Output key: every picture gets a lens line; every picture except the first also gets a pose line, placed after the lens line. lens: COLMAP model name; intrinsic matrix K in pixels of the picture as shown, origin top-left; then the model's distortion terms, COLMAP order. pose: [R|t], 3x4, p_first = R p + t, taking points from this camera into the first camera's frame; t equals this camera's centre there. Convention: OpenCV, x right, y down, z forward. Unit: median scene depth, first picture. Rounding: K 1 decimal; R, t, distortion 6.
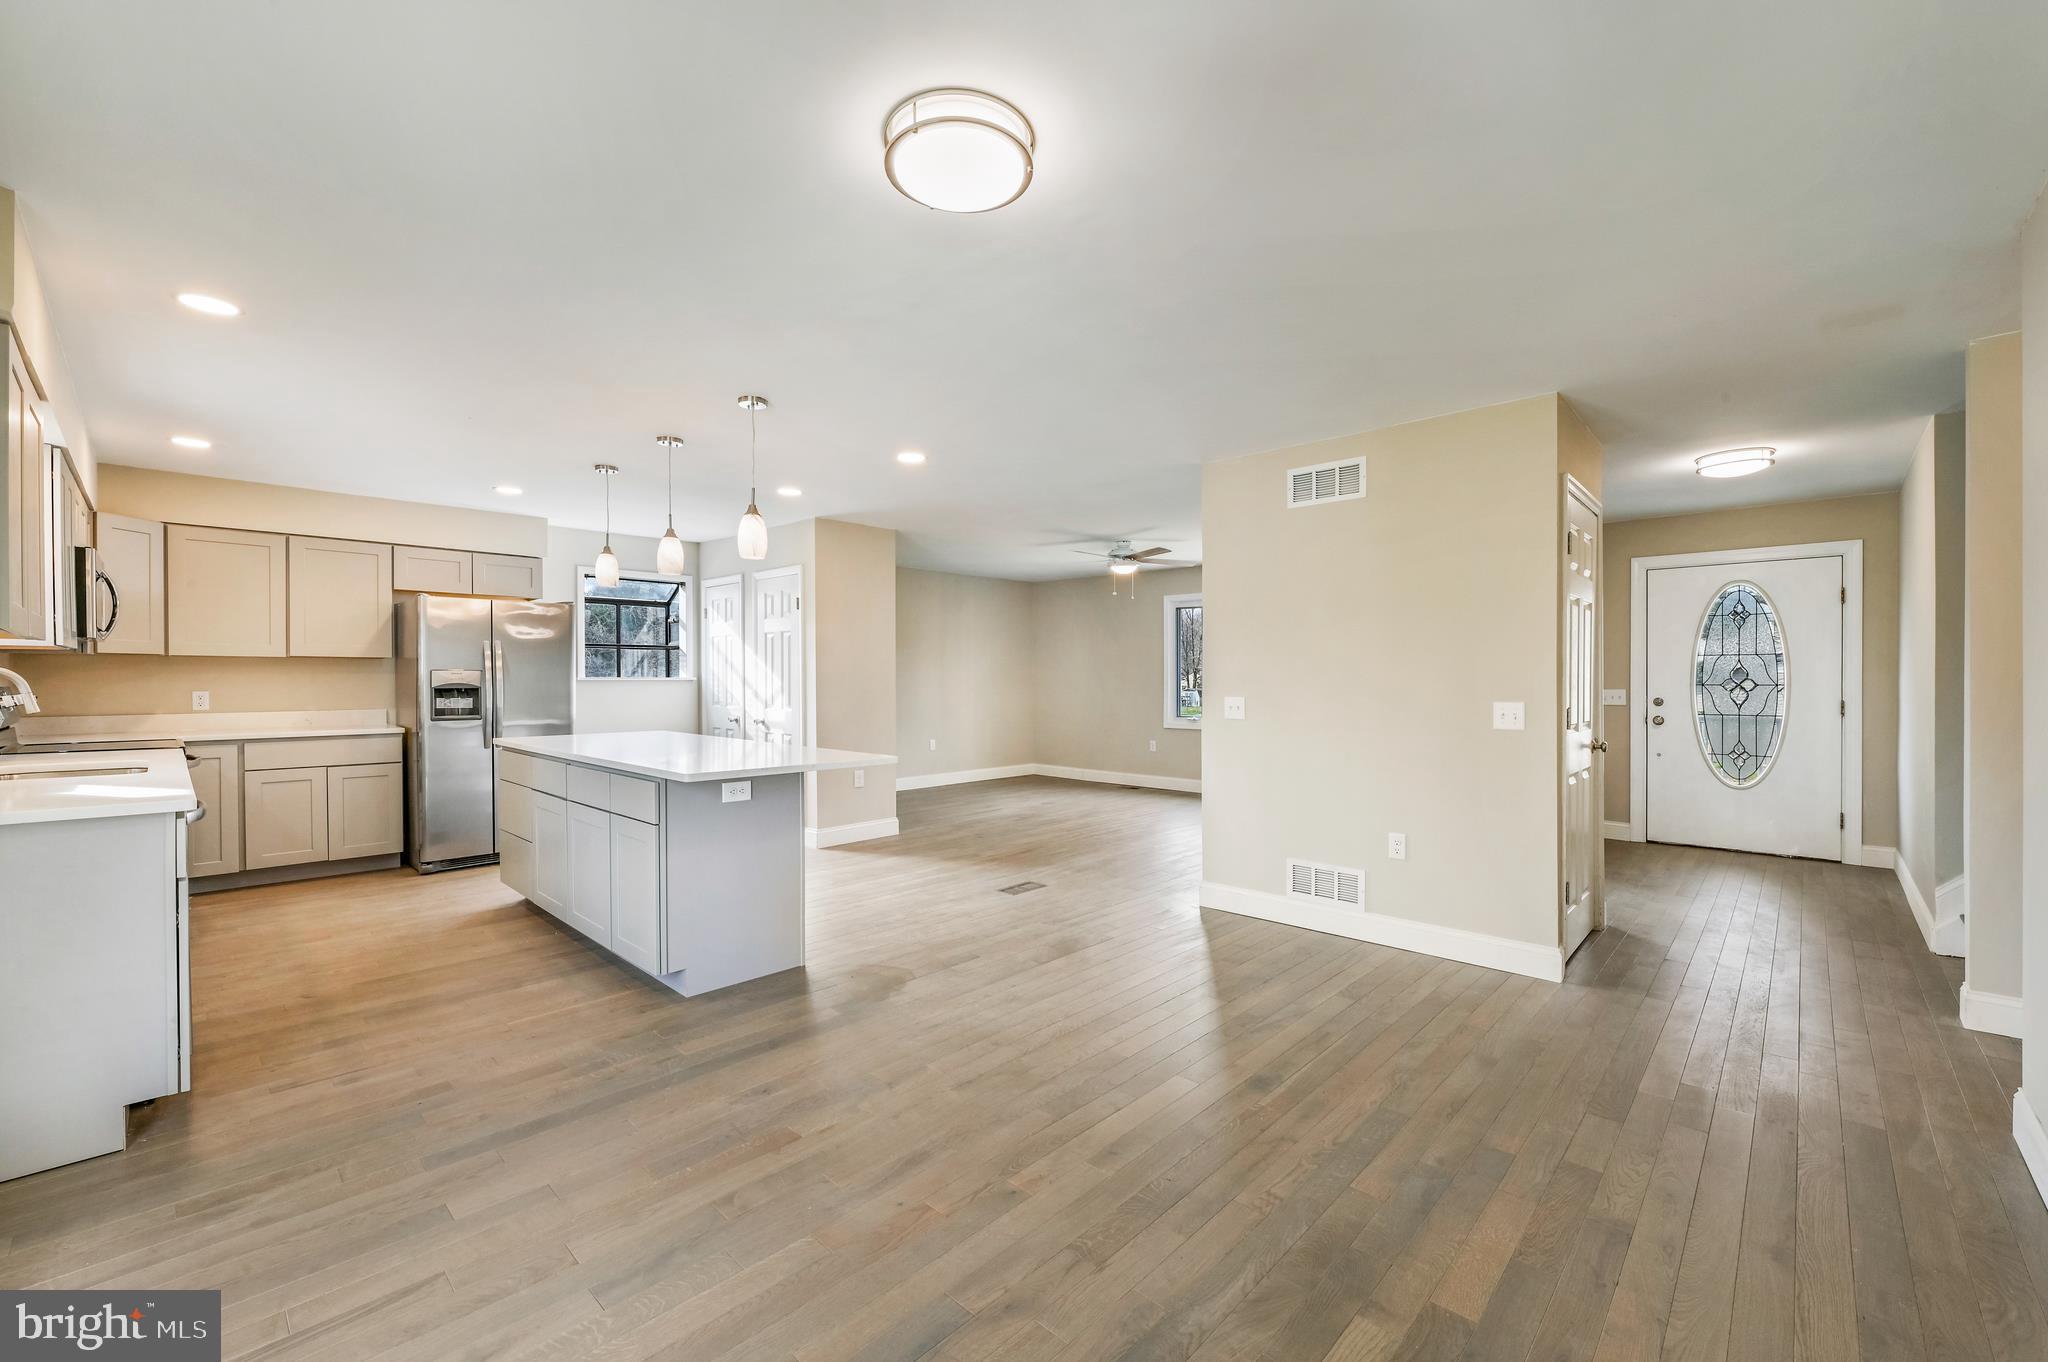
lens RADIAL K [[844.2, 0, 1024.2], [0, 844.2, 711.4], [0, 0, 1]] dist [-0.021391, -0.000094]
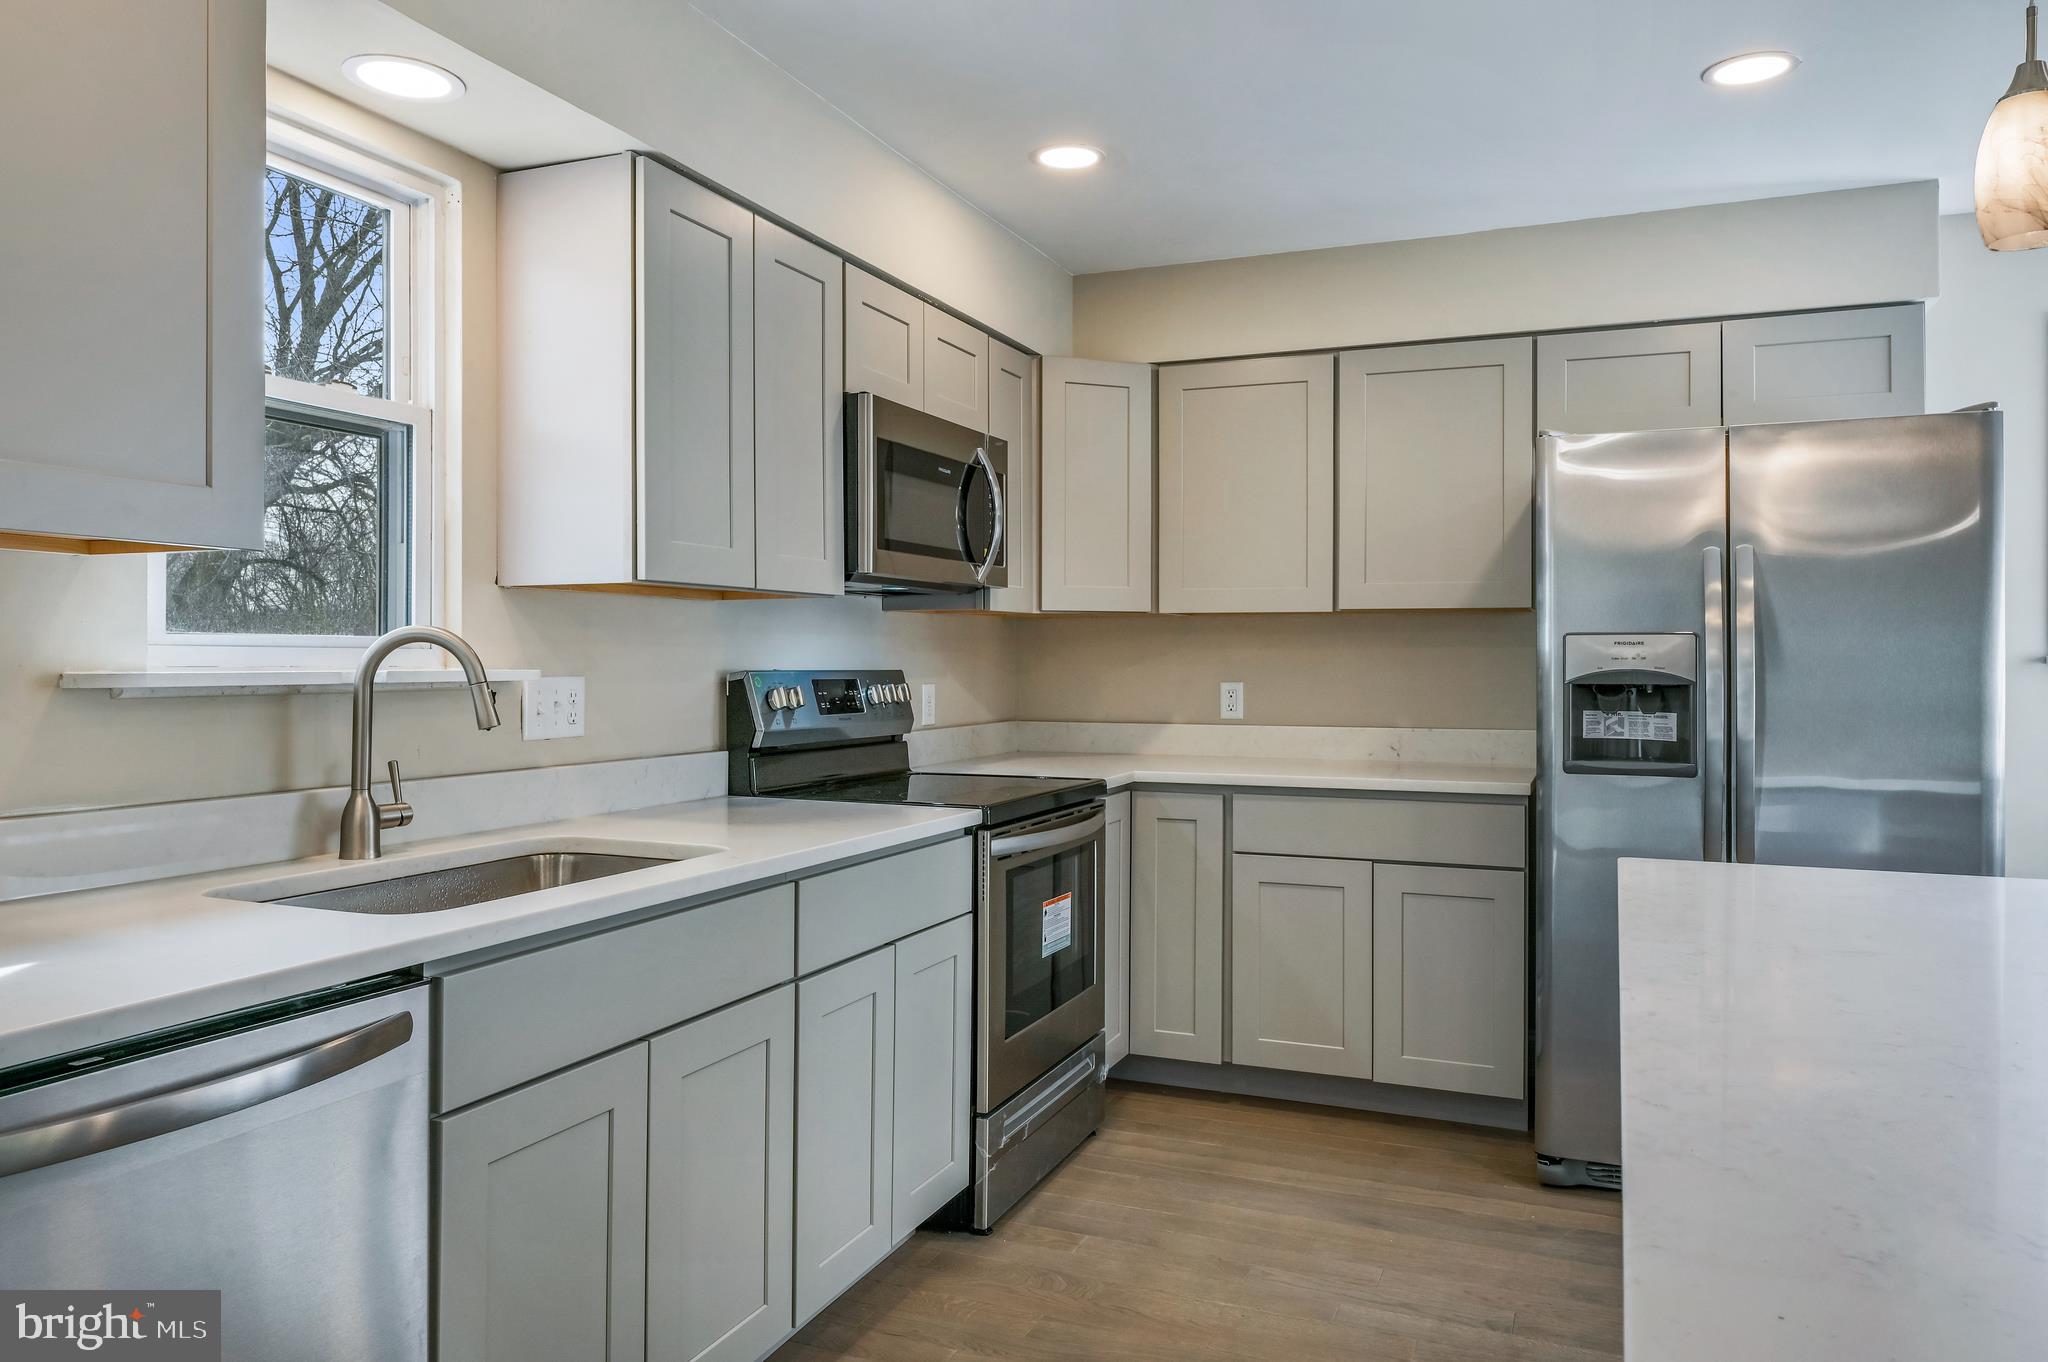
lens RADIAL K [[1392.6, 0, 1060.5], [0, 1392.6, 639.9], [0, 0, 1]] dist [0.022835, 0.001096]
pose [[0.371992, -0.014489, -0.928123, -0.236107], [-0.037163, 0.998844, -0.030488, -0.021680], [0.927492, 0.045833, 0.371023, 0.606495]]
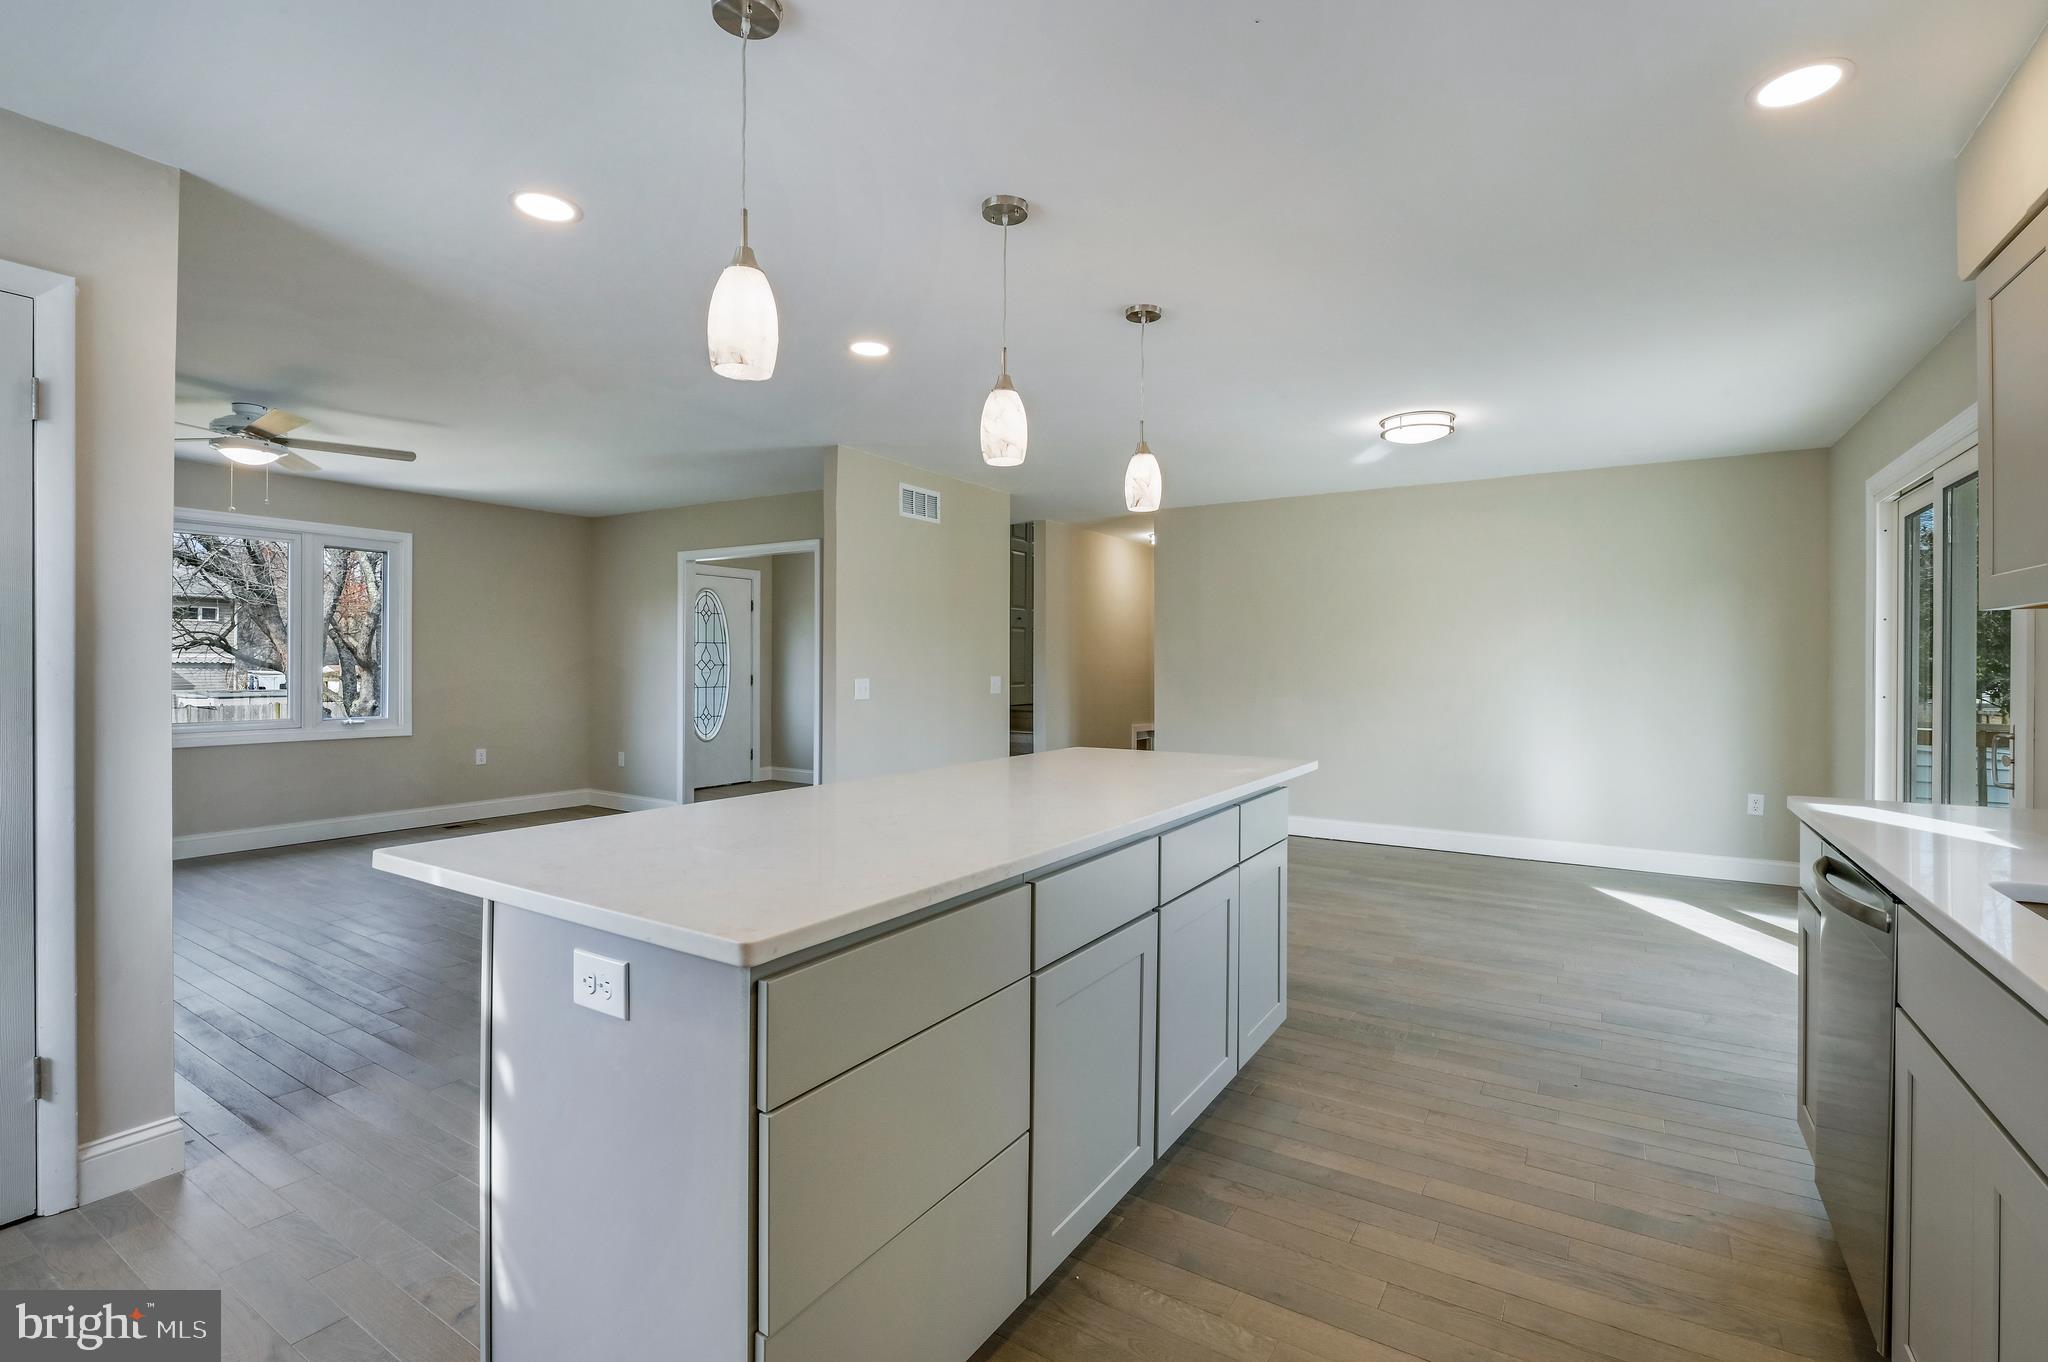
lens RADIAL K [[927.0, 0, 1024.0], [0, 927.0, 681.0], [0, 0, 1]] dist [-0.041679, 0.000038]
pose [[-0.201877, -0.021349, 0.979178, -0.863819], [0.029315, 0.999183, 0.027829, -0.037974], [-0.978972, 0.034323, -0.201086, 0.966559]]
